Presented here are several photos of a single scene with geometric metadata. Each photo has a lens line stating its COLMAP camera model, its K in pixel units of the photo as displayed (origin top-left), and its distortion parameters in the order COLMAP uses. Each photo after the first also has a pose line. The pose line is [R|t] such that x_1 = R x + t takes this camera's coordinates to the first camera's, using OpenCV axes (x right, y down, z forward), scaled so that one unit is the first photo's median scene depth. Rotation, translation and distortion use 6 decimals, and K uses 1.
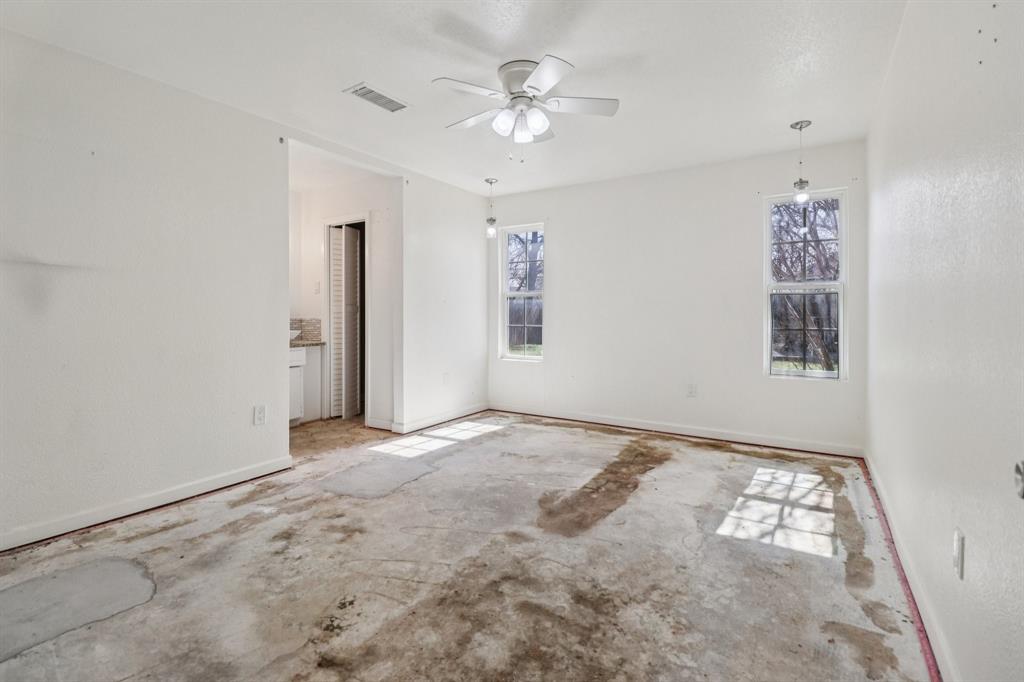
lens RADIAL K [[476.8, 0, 512.4], [0, 476.8, 314.1], [0, 0, 1]] dist [-0.009281, -0.005069]
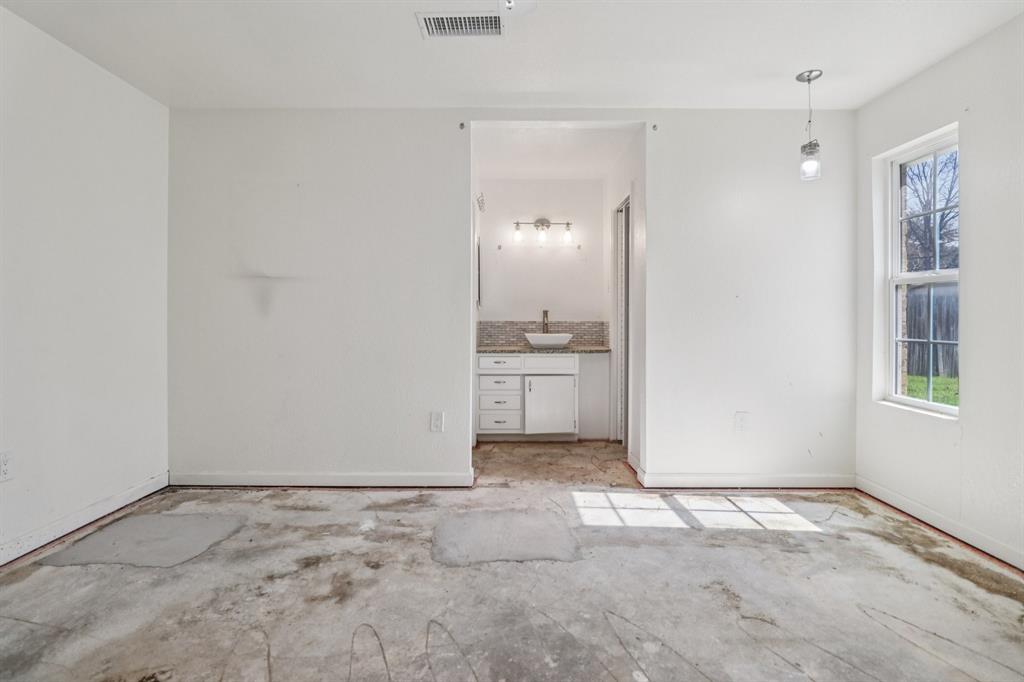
lens RADIAL K [[476.8, 0, 510.2], [0, 476.8, 313.0], [0, 0, 1]] dist [-0.009281, -0.005069]
pose [[0.528133, -0.006568, -0.849136, 0.380333], [-0.004067, 0.999939, -0.010264, 0.004945], [0.849152, 0.008875, 0.528075, 0.666090]]
